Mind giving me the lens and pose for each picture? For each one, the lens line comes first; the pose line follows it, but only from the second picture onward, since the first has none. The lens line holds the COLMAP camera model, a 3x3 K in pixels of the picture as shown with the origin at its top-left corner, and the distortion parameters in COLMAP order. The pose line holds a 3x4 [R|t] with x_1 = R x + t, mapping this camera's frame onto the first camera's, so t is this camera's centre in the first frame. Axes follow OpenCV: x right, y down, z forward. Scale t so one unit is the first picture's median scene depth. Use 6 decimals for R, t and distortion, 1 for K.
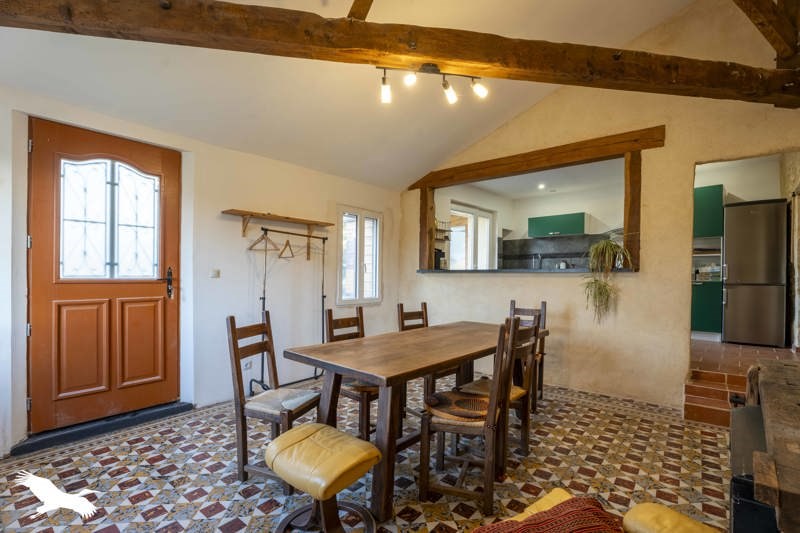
lens RADIAL K [[363.0, 0, 399.4], [0, 363.0, 273.7], [0, 0, 1]] dist [0.023792, 0.000273]
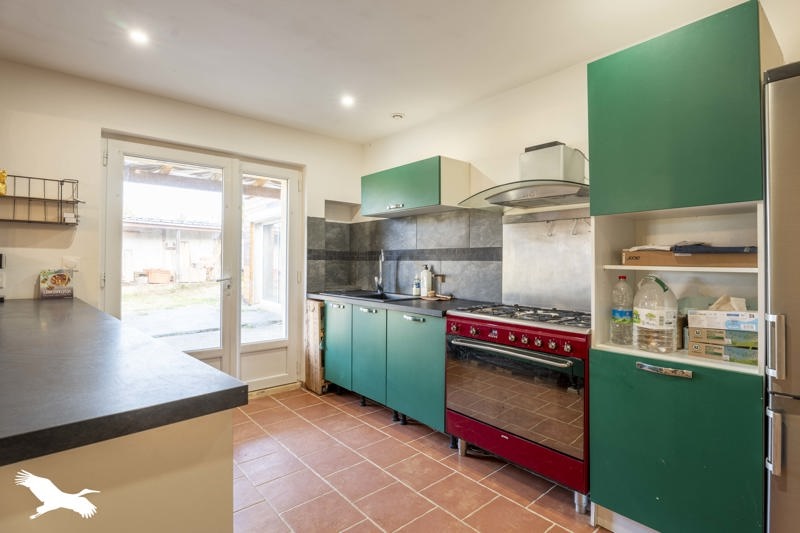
lens RADIAL K [[388.9, 0, 400.1], [0, 388.9, 259.8], [0, 0, 1]] dist [-0.002415, 0.000000]
pose [[0.995024, -0.003068, -0.099592, 0.516368], [0.002826, 0.999993, -0.002571, -0.046920], [0.099599, 0.002277, 0.995025, 0.562877]]
